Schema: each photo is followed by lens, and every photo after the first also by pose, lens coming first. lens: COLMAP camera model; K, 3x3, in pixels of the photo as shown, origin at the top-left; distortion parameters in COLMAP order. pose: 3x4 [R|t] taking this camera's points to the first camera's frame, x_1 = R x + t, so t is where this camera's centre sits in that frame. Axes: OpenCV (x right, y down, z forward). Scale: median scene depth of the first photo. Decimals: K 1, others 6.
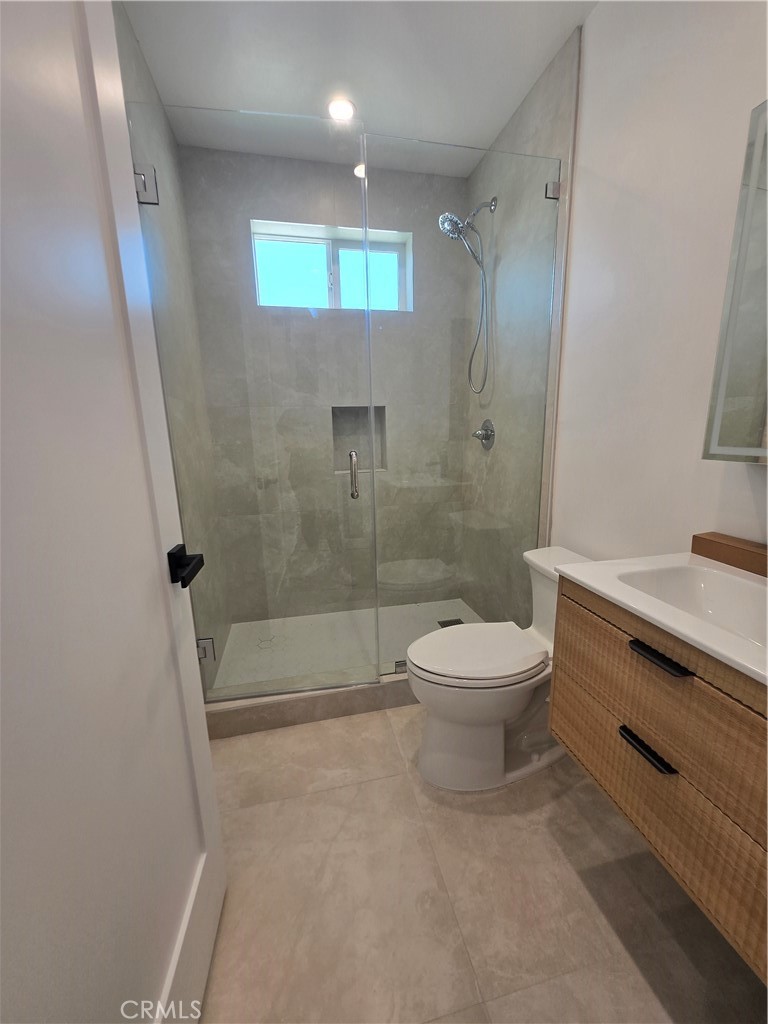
lens RADIAL K [[408.0, 0, 386.1], [0, 408.0, 509.7], [0, 0, 1]] dist [0.002974, 0.002302]
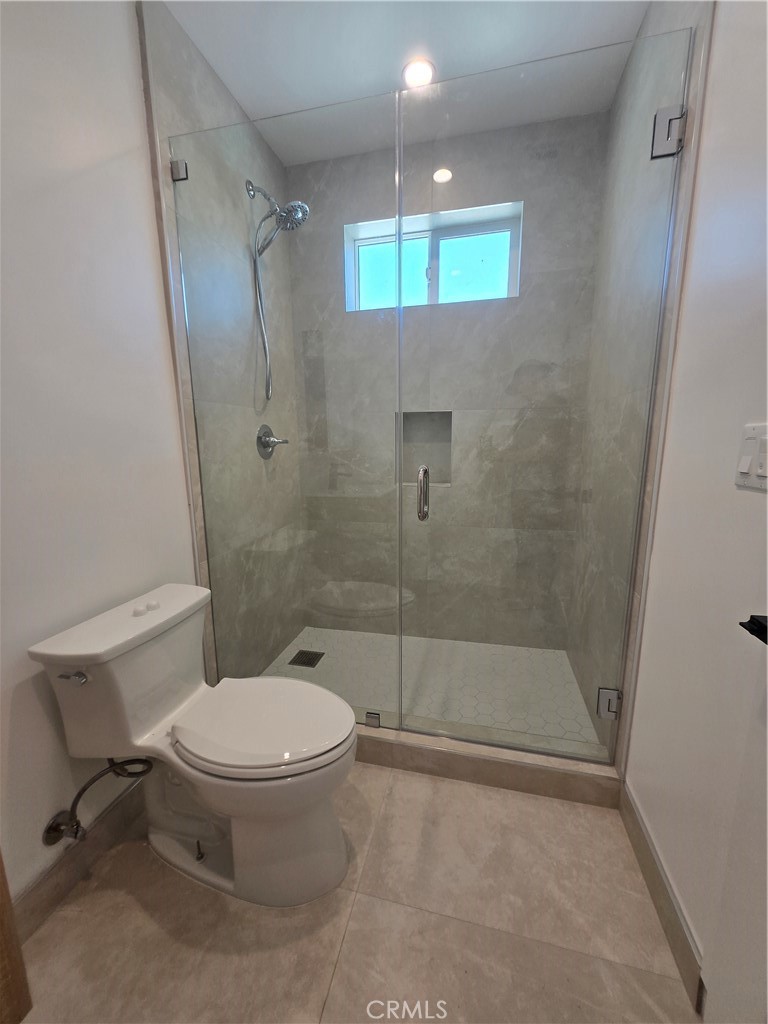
lens RADIAL K [[408.0, 0, 381.5], [0, 408.0, 512.4], [0, 0, 1]] dist [0.002974, 0.002302]
pose [[0.874862, 0.128866, -0.466915, 0.277933], [-0.125738, 0.991335, 0.038008, -0.050886], [0.467768, 0.025457, 0.883485, 0.154761]]
